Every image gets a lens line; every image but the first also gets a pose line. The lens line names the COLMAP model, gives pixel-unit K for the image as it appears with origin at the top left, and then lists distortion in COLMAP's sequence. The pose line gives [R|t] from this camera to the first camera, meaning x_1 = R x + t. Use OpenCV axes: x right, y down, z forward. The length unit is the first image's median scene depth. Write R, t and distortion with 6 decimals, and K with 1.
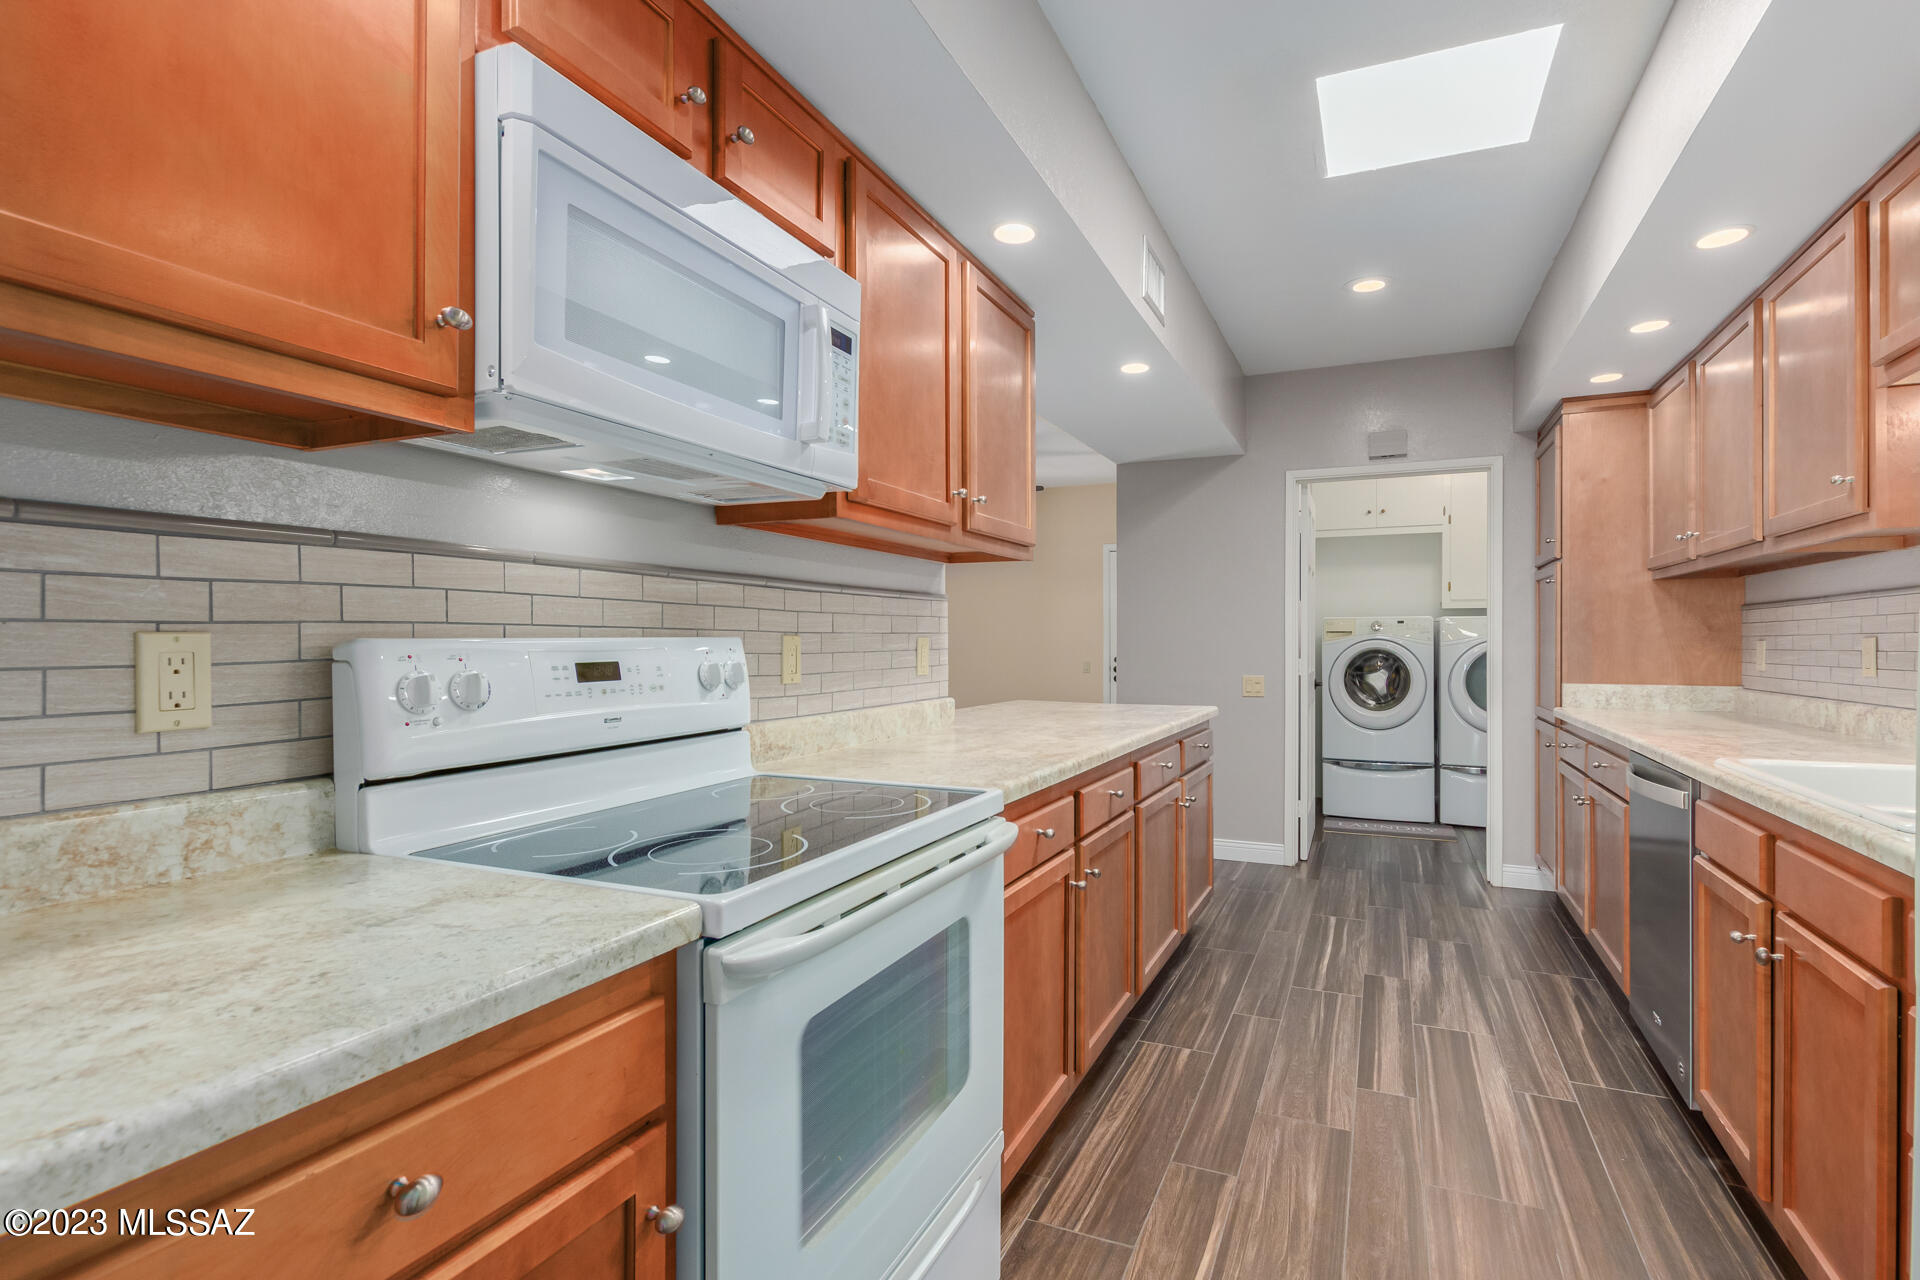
lens RADIAL K [[884.9, 0, 961.0], [0, 884.9, 639.0], [0, 0, 1]] dist [0.002200, -0.001419]
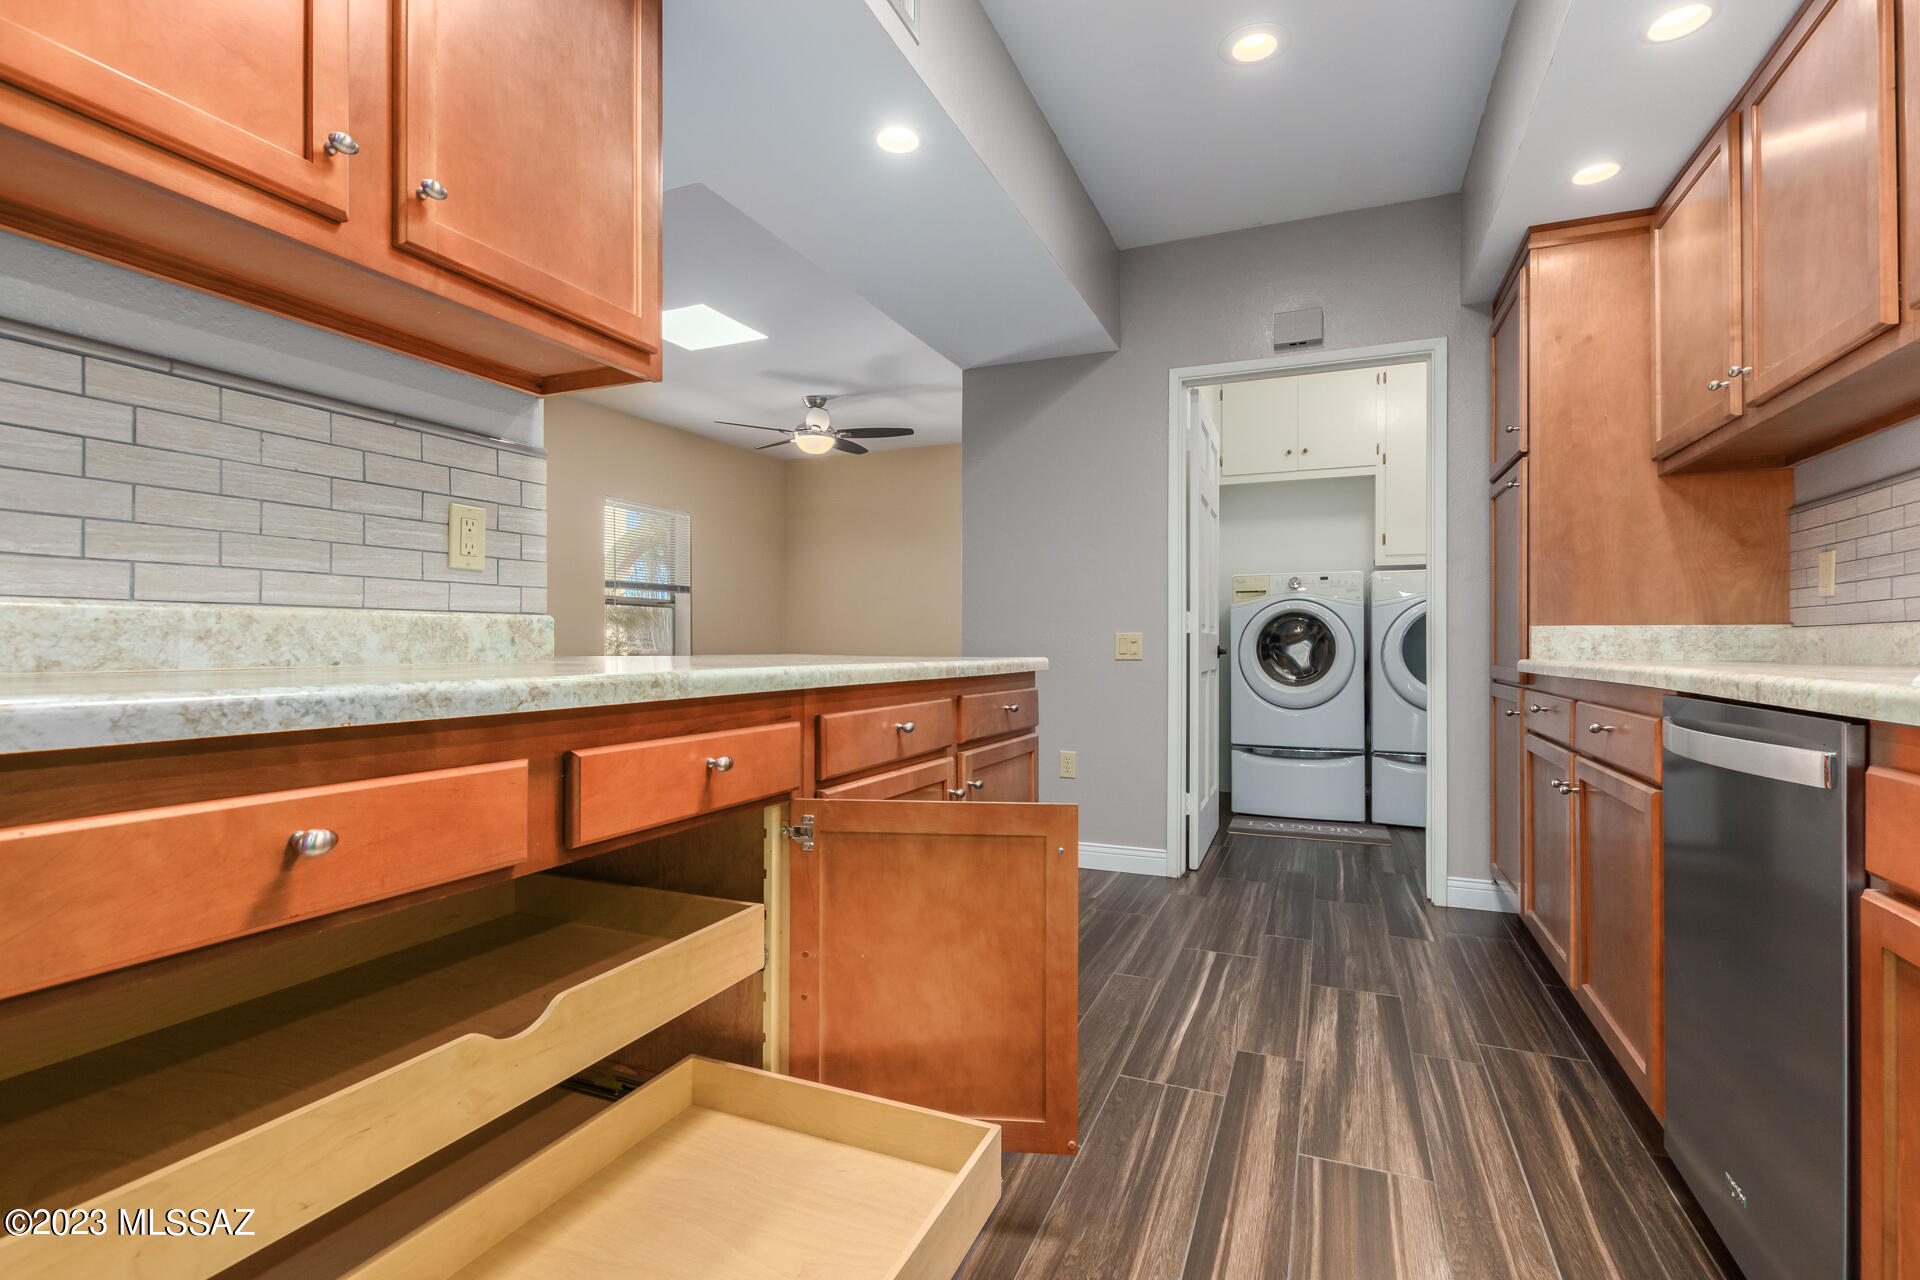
lens RADIAL K [[884.9, 0, 915.4], [0, 884.9, 634.9], [0, 0, 1]] dist [0.002200, -0.001419]
pose [[0.999969, 0.002288, 0.007544, 0.184114], [-0.002252, 0.999986, -0.004755, 0.063768], [-0.007555, 0.004738, 0.999960, 0.299003]]
